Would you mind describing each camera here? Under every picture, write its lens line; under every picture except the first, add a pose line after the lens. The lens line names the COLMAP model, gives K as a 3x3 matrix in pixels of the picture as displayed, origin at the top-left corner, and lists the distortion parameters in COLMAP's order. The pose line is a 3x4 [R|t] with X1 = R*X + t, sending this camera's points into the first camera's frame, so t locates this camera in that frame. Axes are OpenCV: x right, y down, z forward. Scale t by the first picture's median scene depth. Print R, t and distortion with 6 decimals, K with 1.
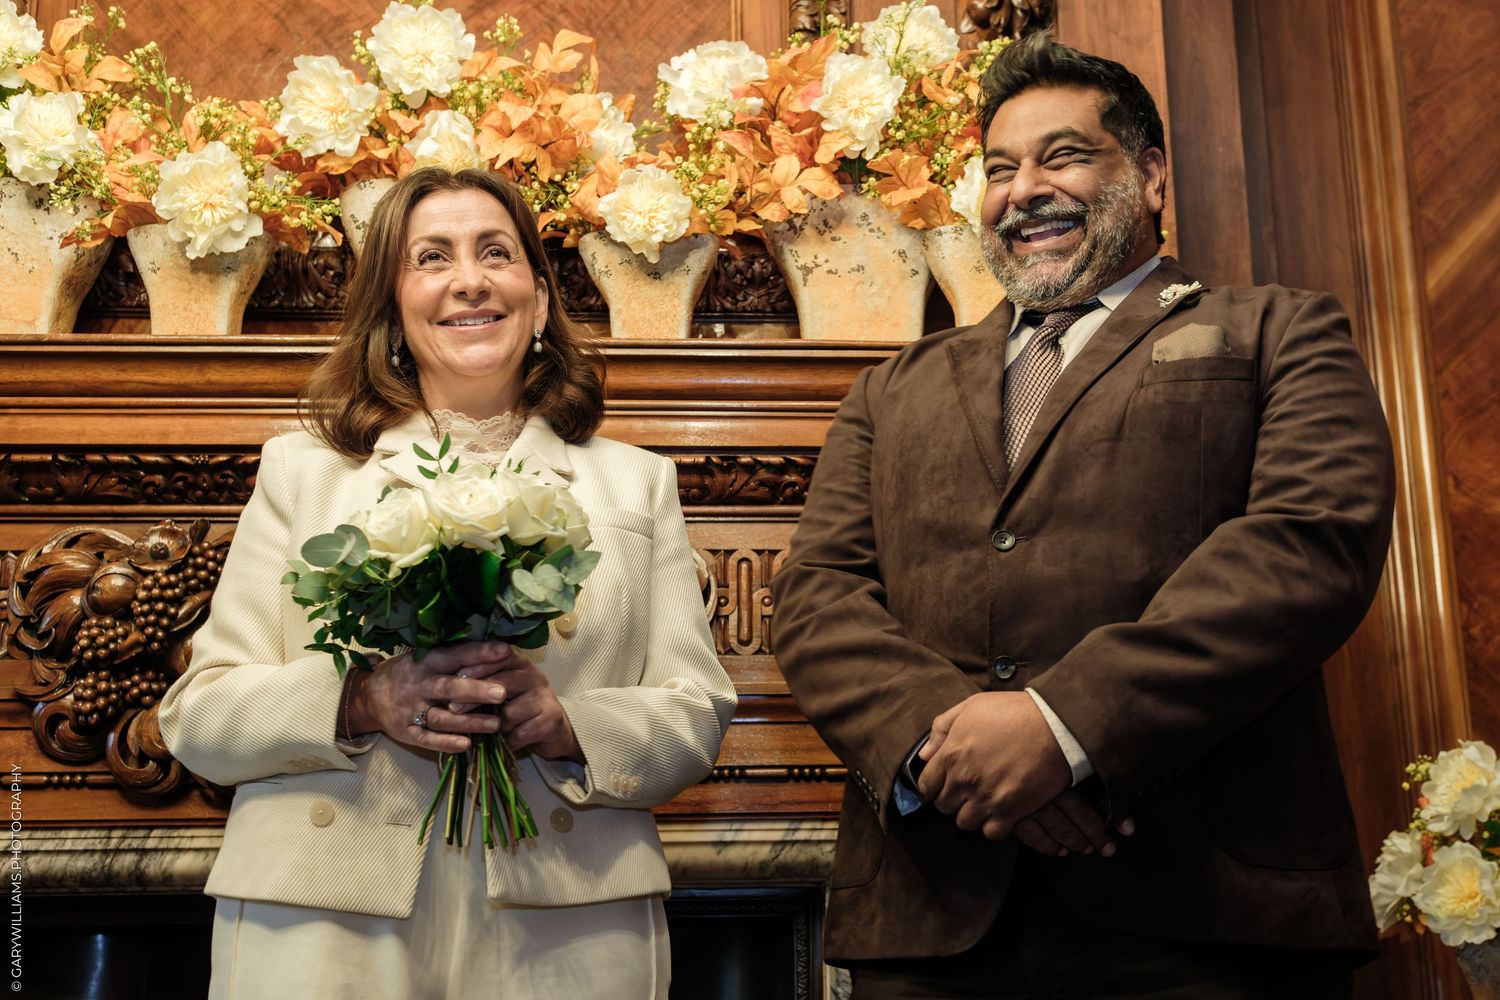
lens RADIAL K [[1825.8, 0, 793.2], [0, 1825.8, 545.4], [0, 0, 1]] dist [0.041618, 0.000000]
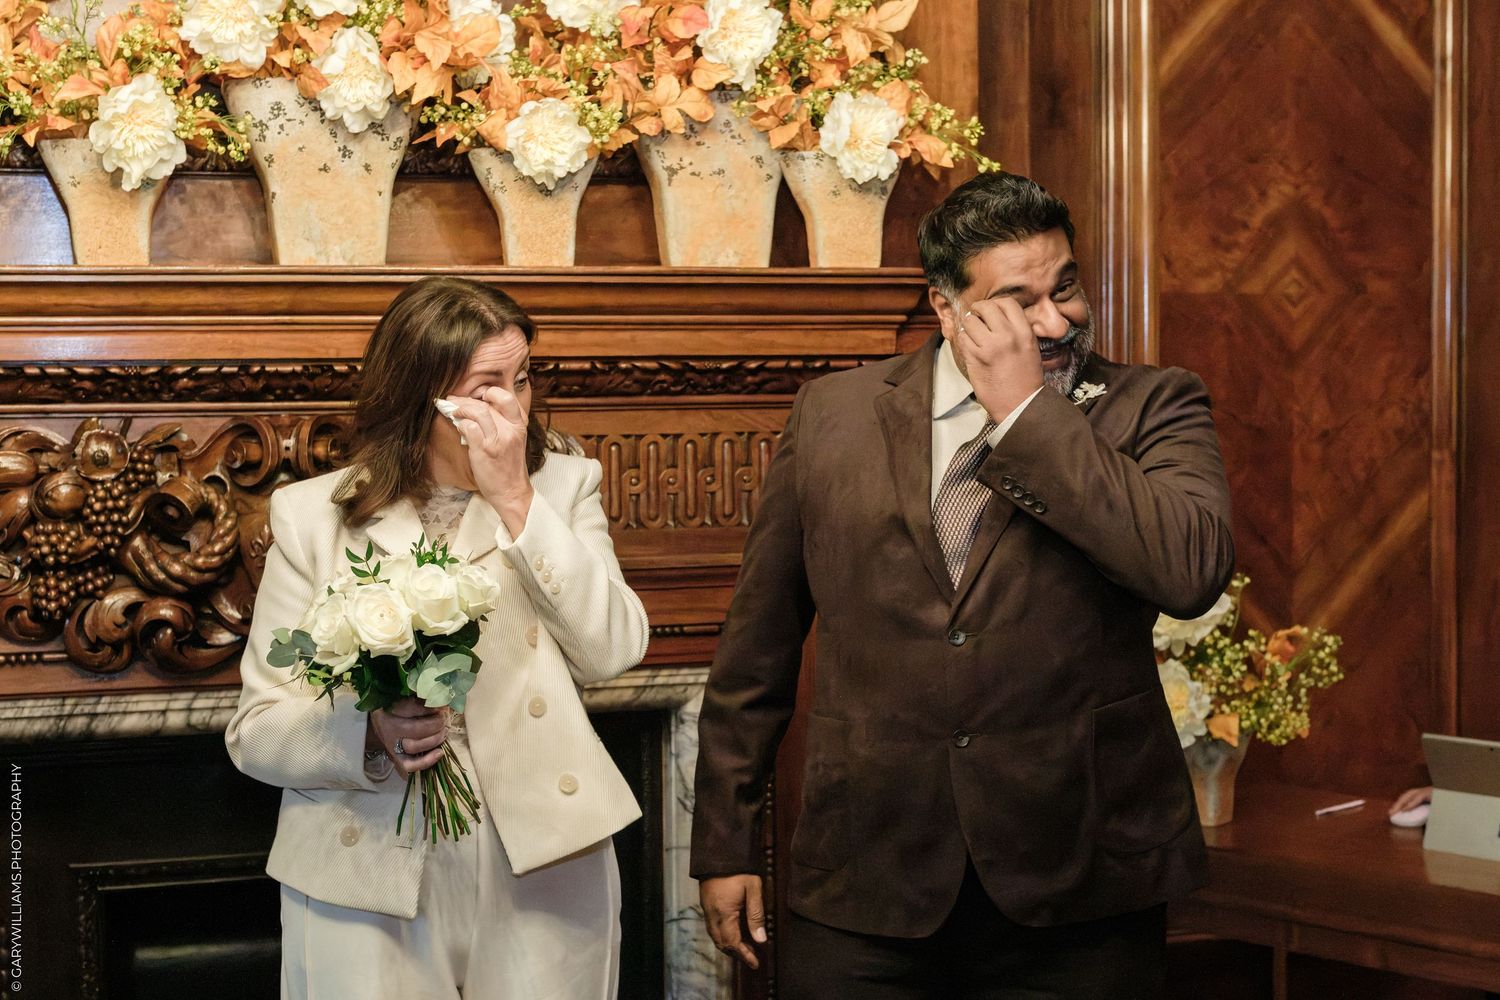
lens RADIAL K [[2301.7, 0, 741.7], [0, 2301.7, 504.1], [0, 0, 1]] dist [-0.000108, 0.000000]
pose [[0.968945, -0.009624, 0.247089, -0.312038], [-0.068214, 0.950066, 0.304502, -0.408108], [-0.237681, -0.311900, 0.919905, -0.348694]]
